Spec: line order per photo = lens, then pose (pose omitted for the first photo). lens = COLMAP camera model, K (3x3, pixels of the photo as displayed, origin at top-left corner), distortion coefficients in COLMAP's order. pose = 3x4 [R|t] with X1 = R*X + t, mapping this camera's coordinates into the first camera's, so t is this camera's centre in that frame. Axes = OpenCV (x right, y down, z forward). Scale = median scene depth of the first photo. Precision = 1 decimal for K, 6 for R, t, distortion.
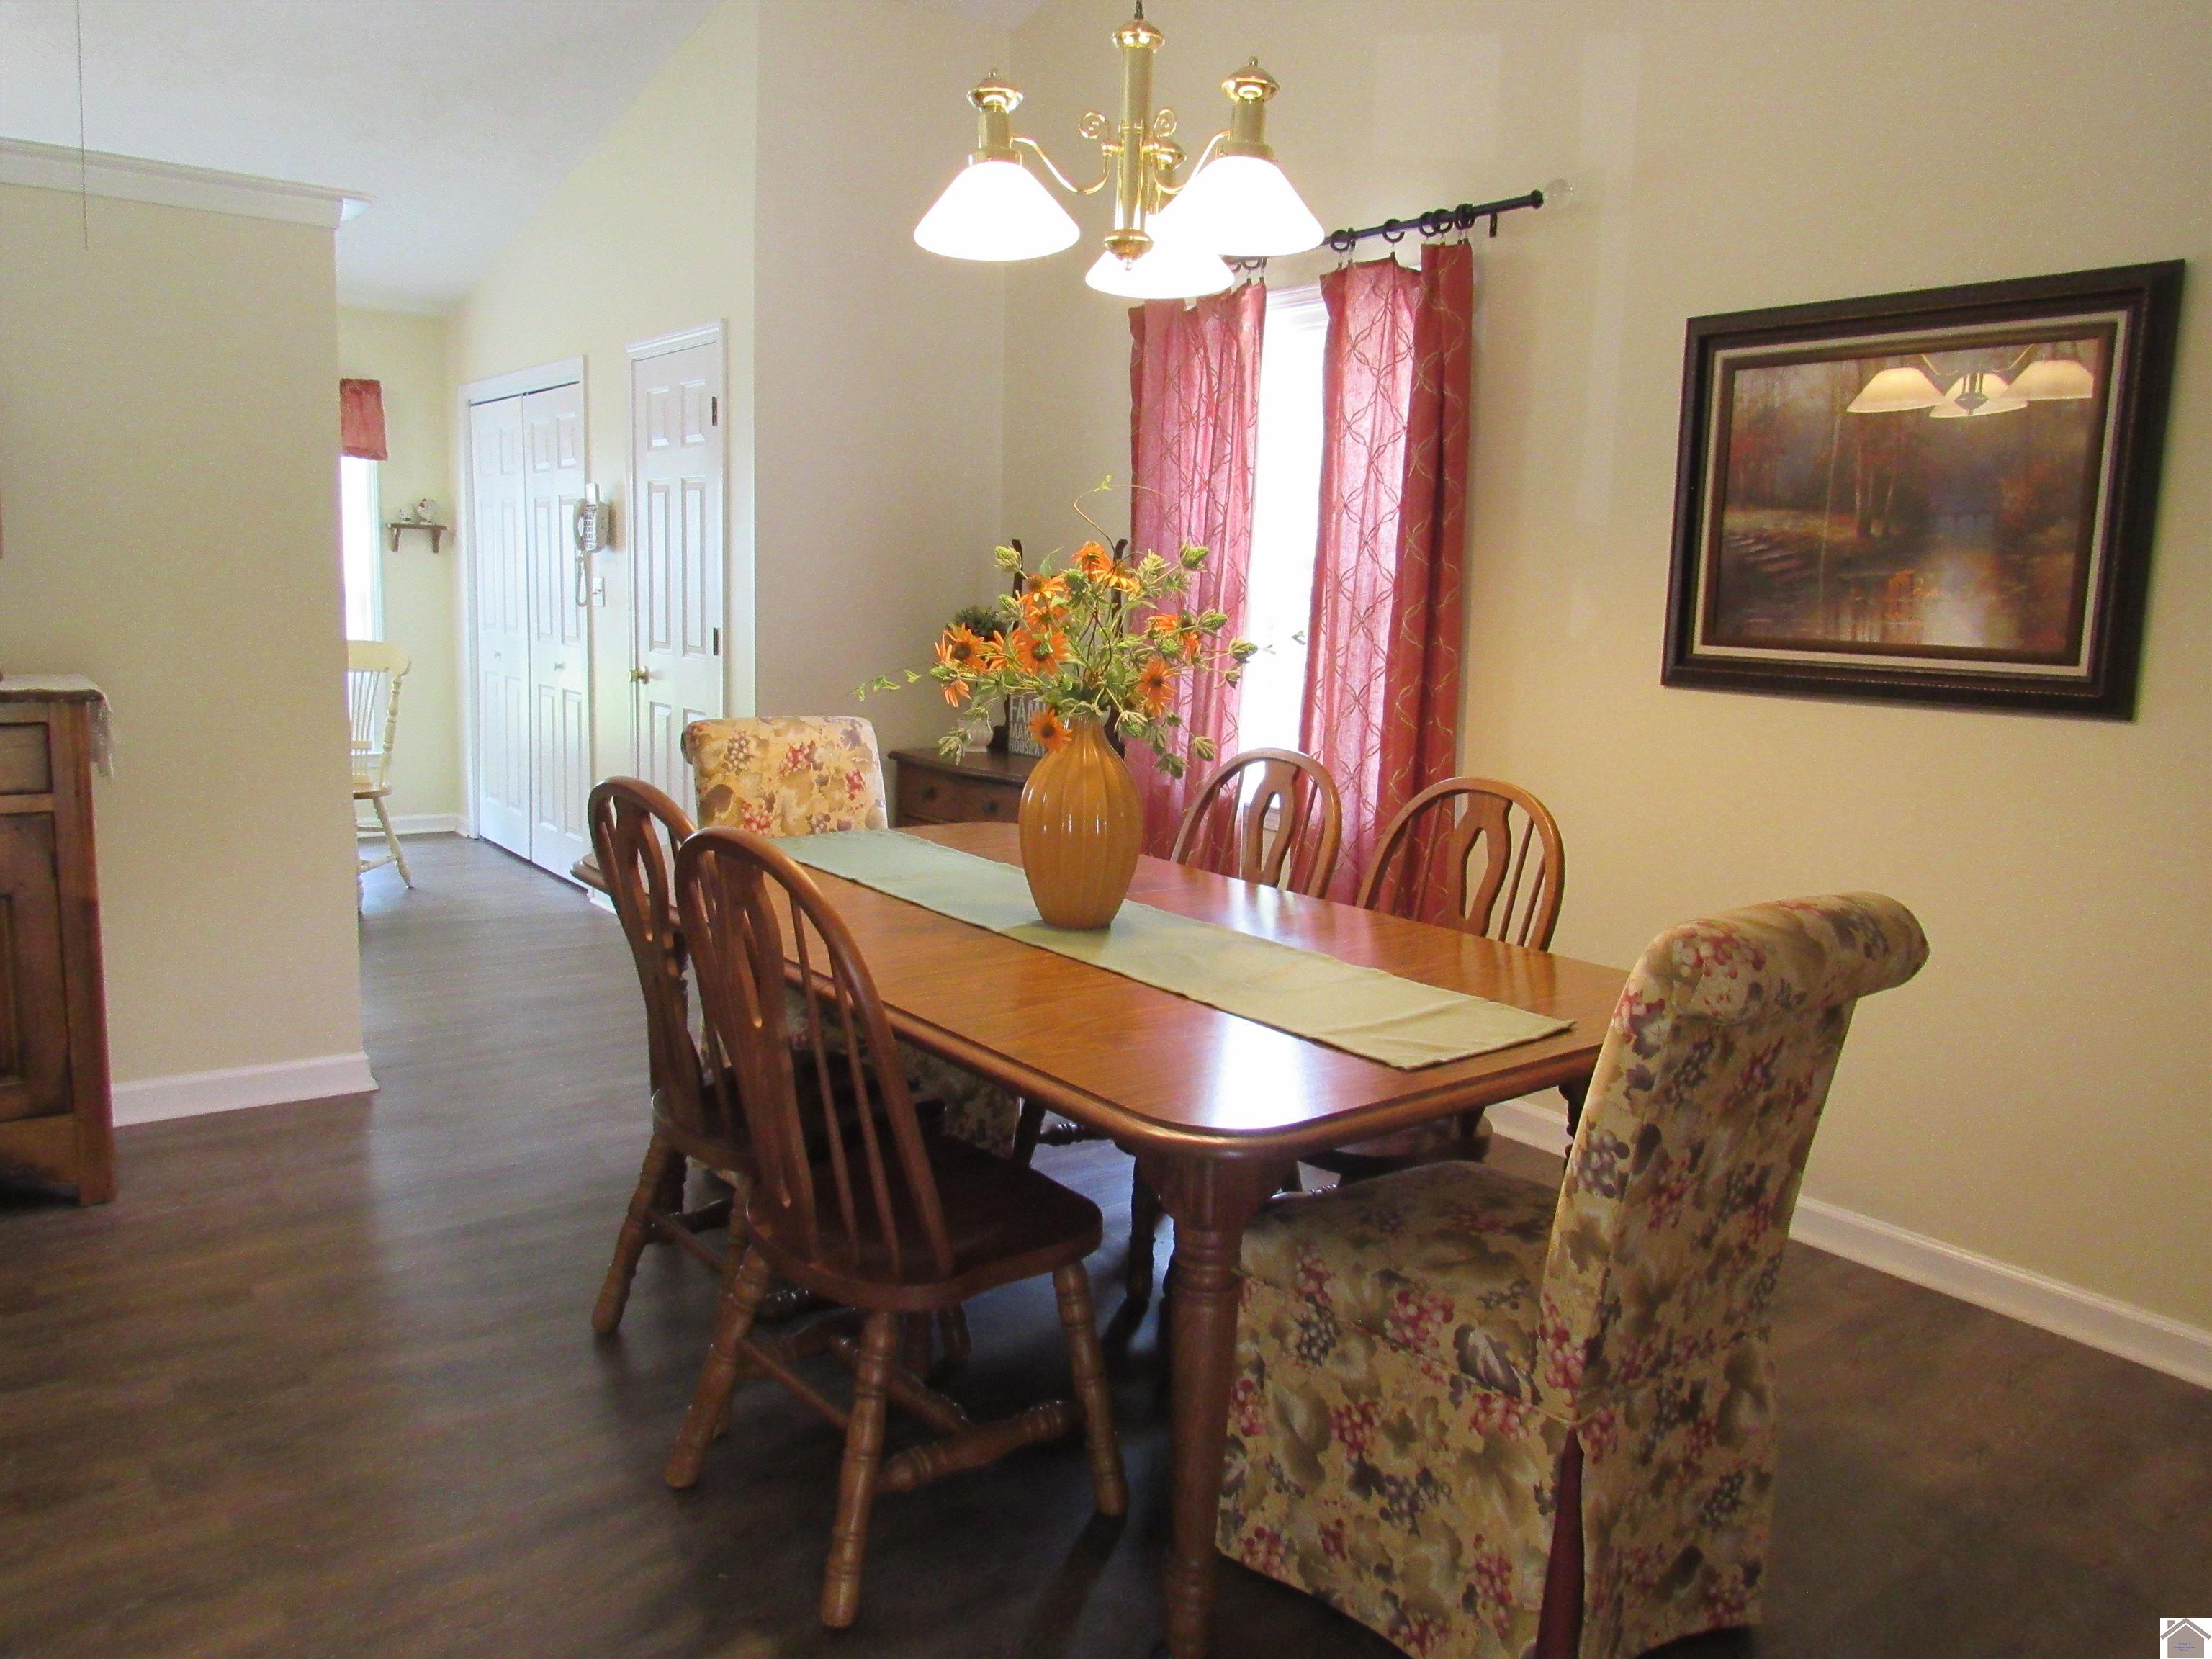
lens RADIAL K [[1577.4, 0, 1102.8], [0, 1577.4, 837.7], [0, 0, 1]] dist [-0.033817, -0.000048]
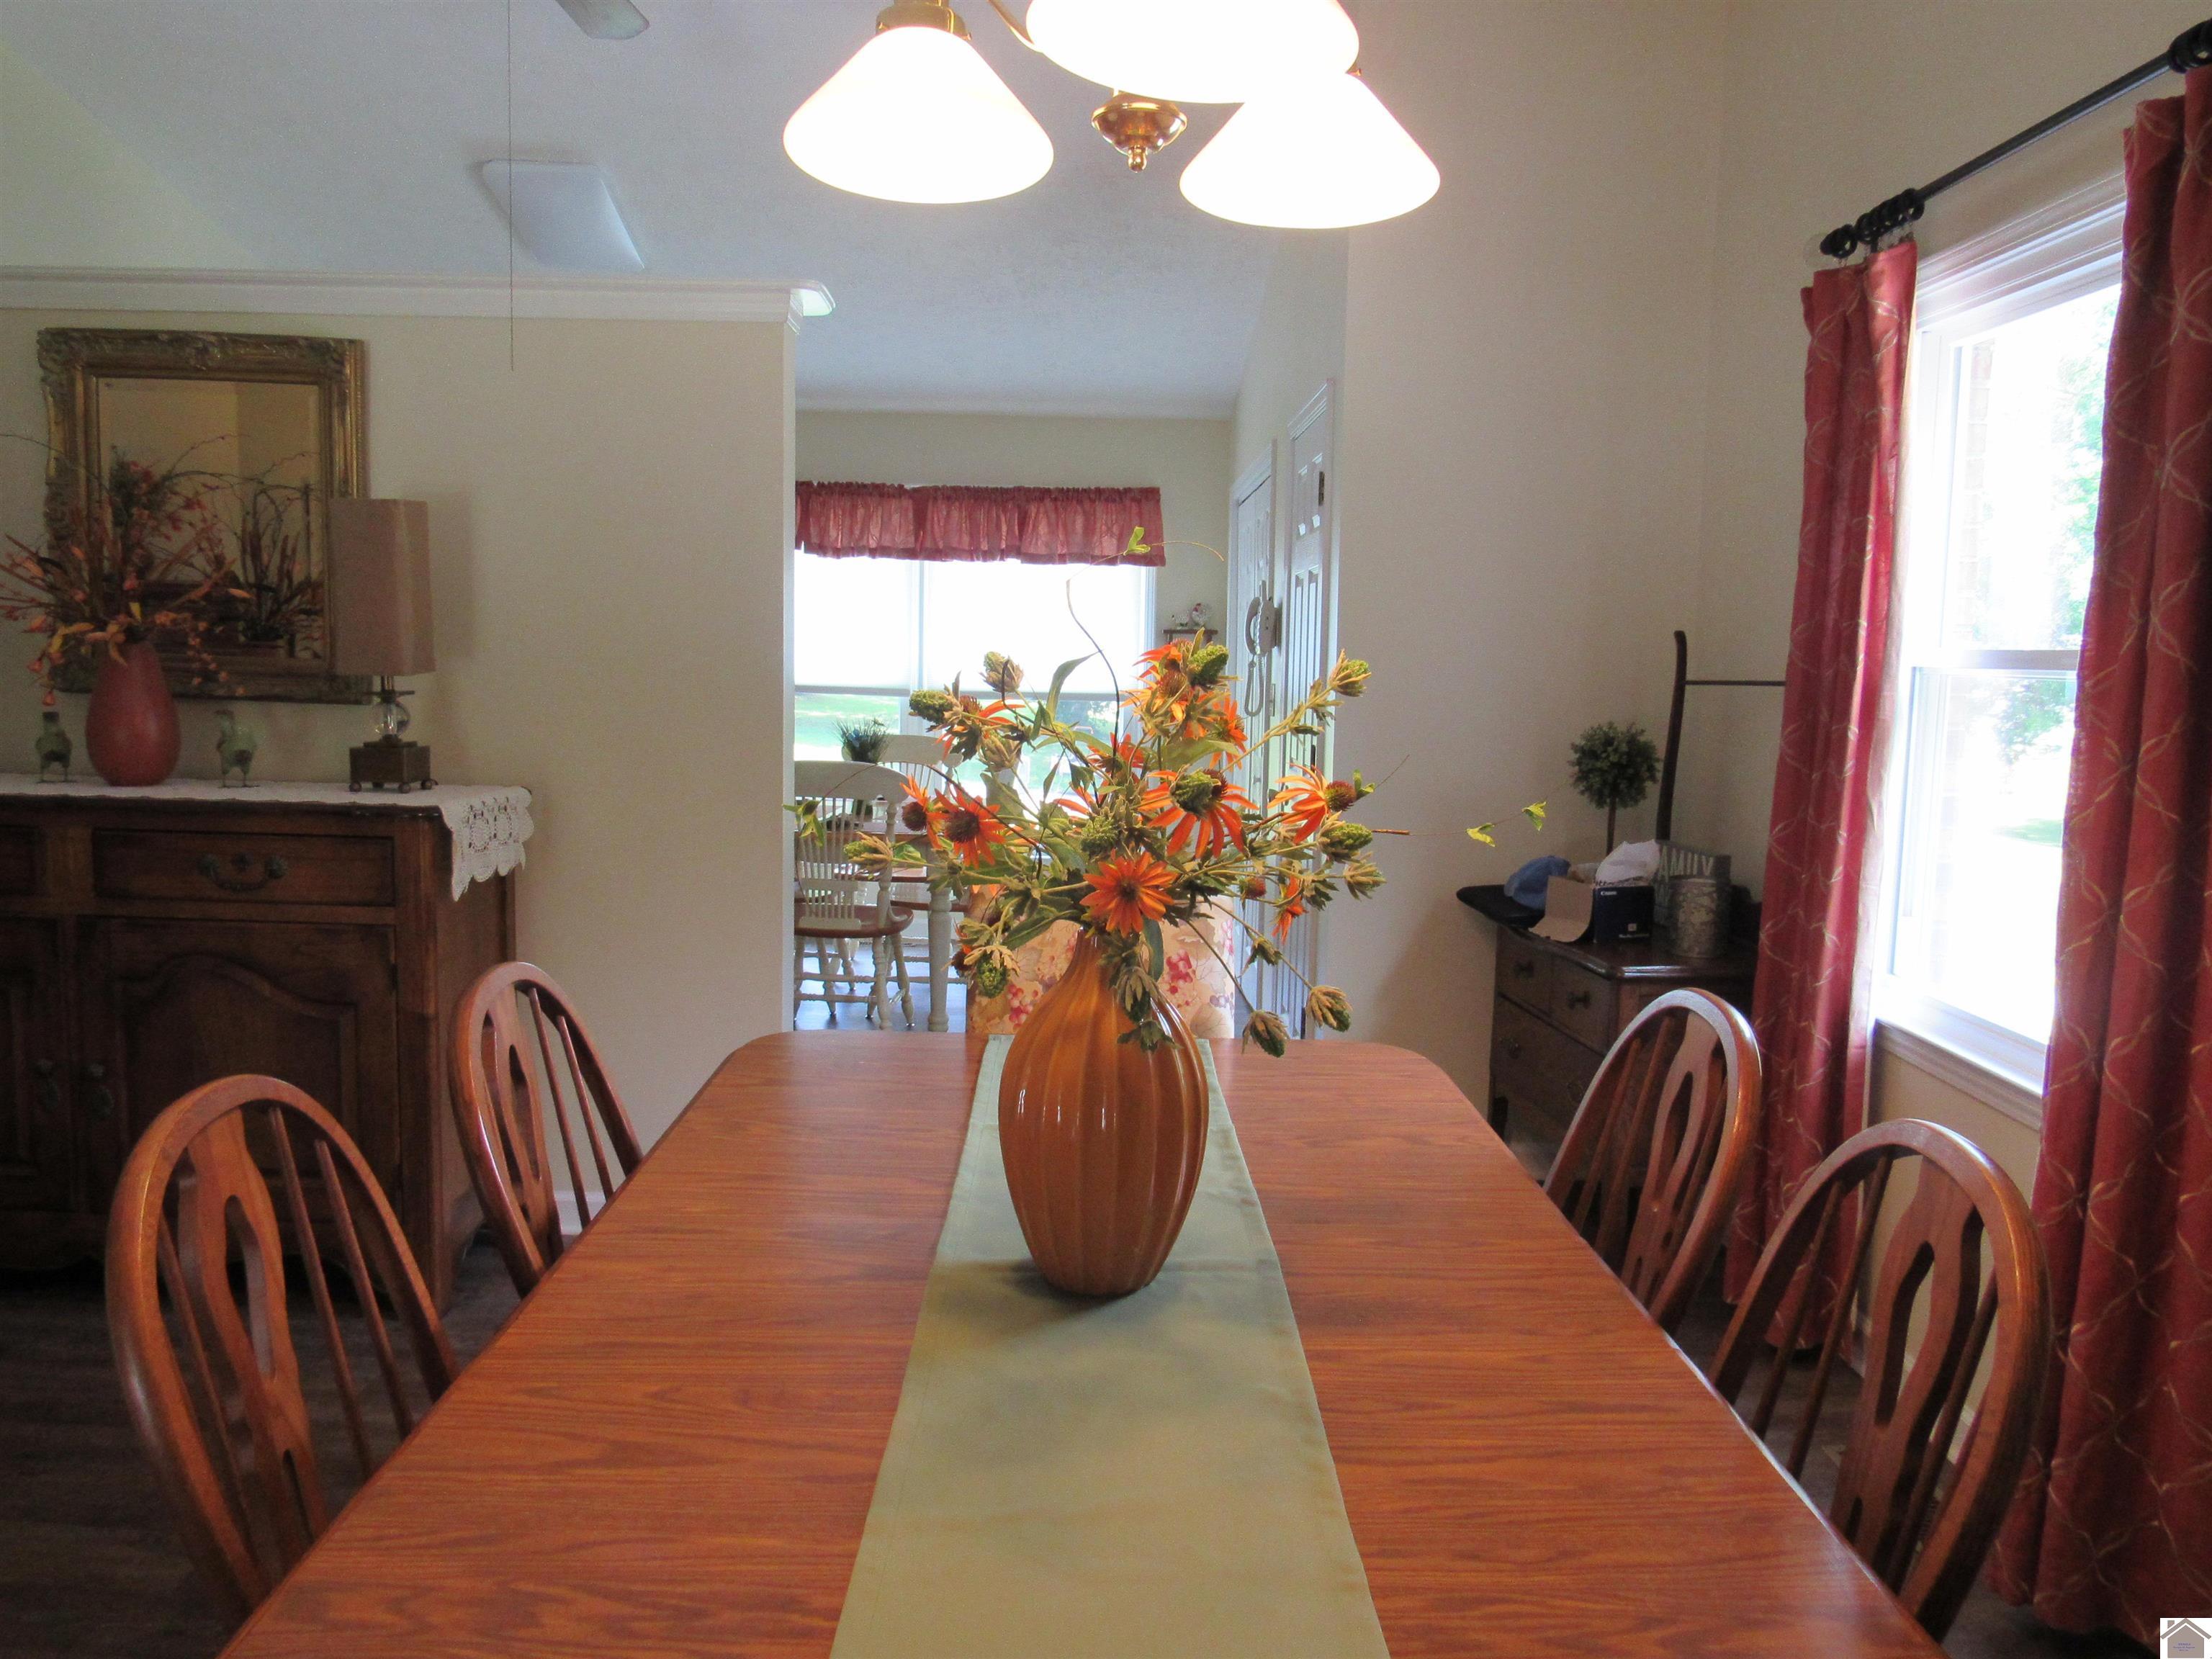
lens RADIAL K [[1595.4, 0, 1129.4], [0, 1595.4, 835.2], [0, 0, 1]] dist [-0.008090, 0.004520]
pose [[0.801248, 0.054301, -0.595863, 0.345269], [-0.091286, 0.995309, -0.032048, -0.094069], [0.591327, 0.080073, 0.802447, 0.505575]]
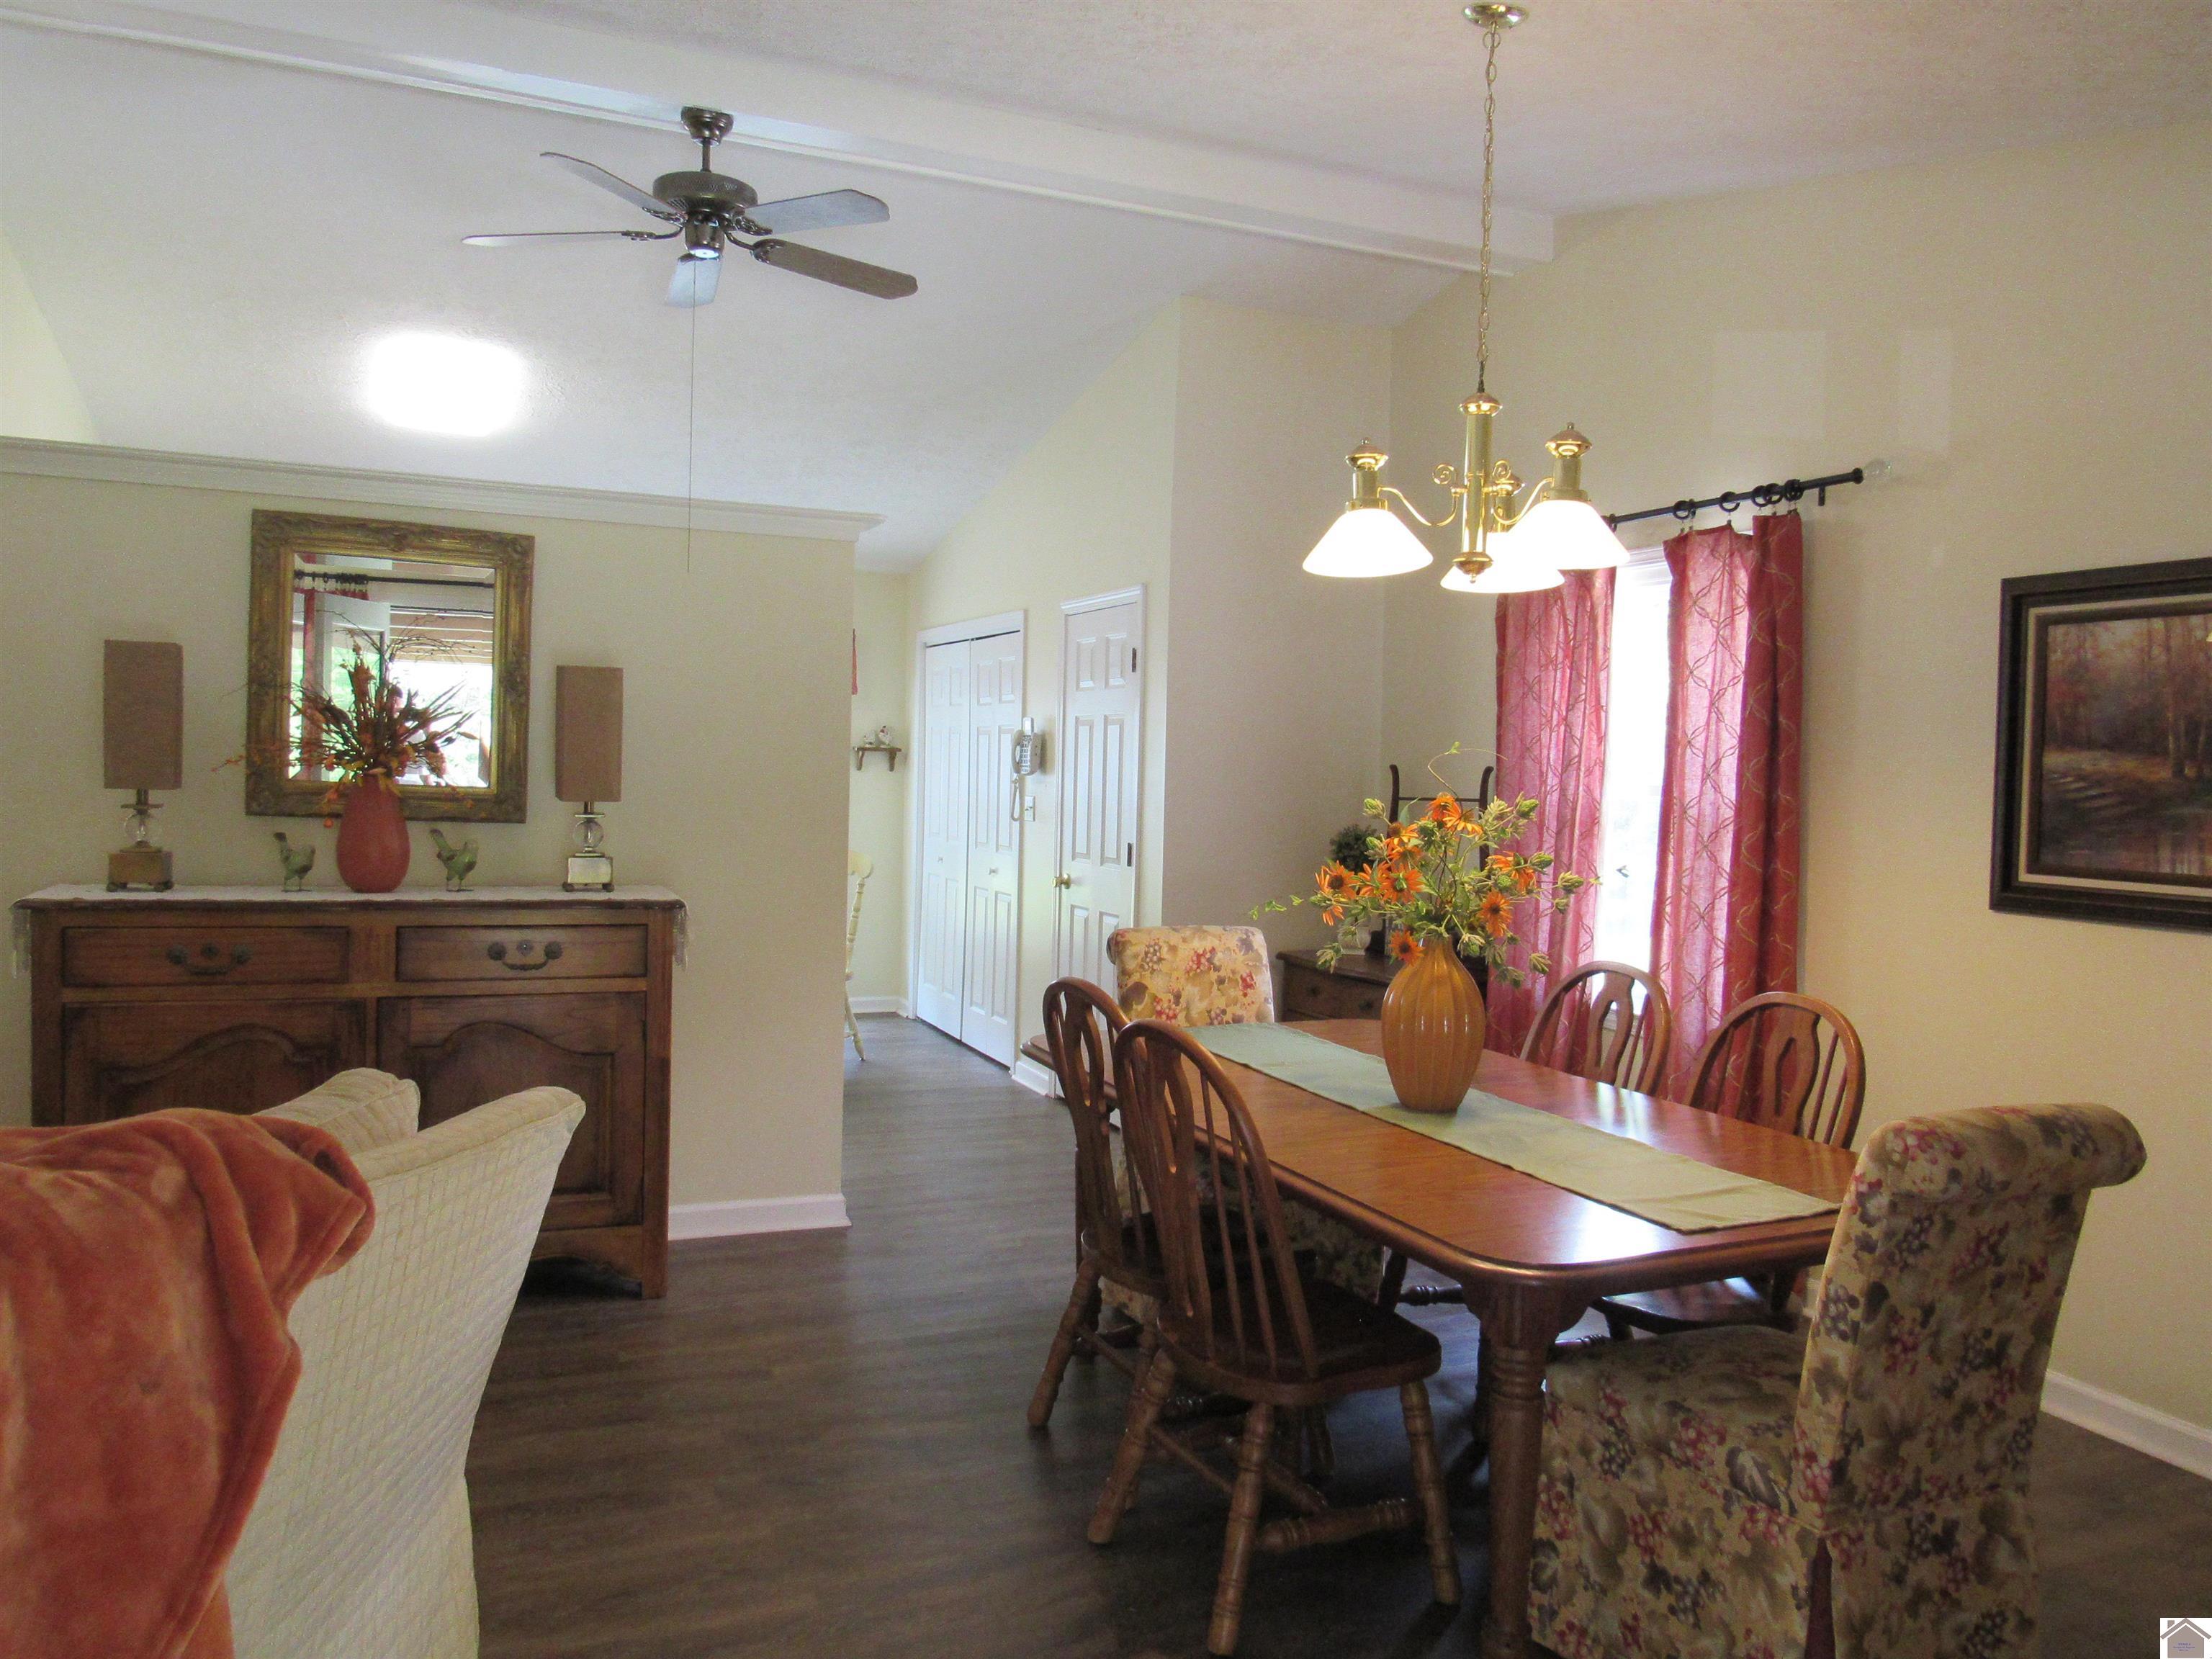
lens RADIAL K [[1595.4, 0, 1129.4], [0, 1595.4, 835.2], [0, 0, 1]] dist [-0.008090, 0.004520]
pose [[0.974297, 0.003715, -0.225236, 0.035999], [-0.030876, 0.992630, -0.117187, -0.002151], [0.223140, 0.121130, 0.967231, -0.267753]]
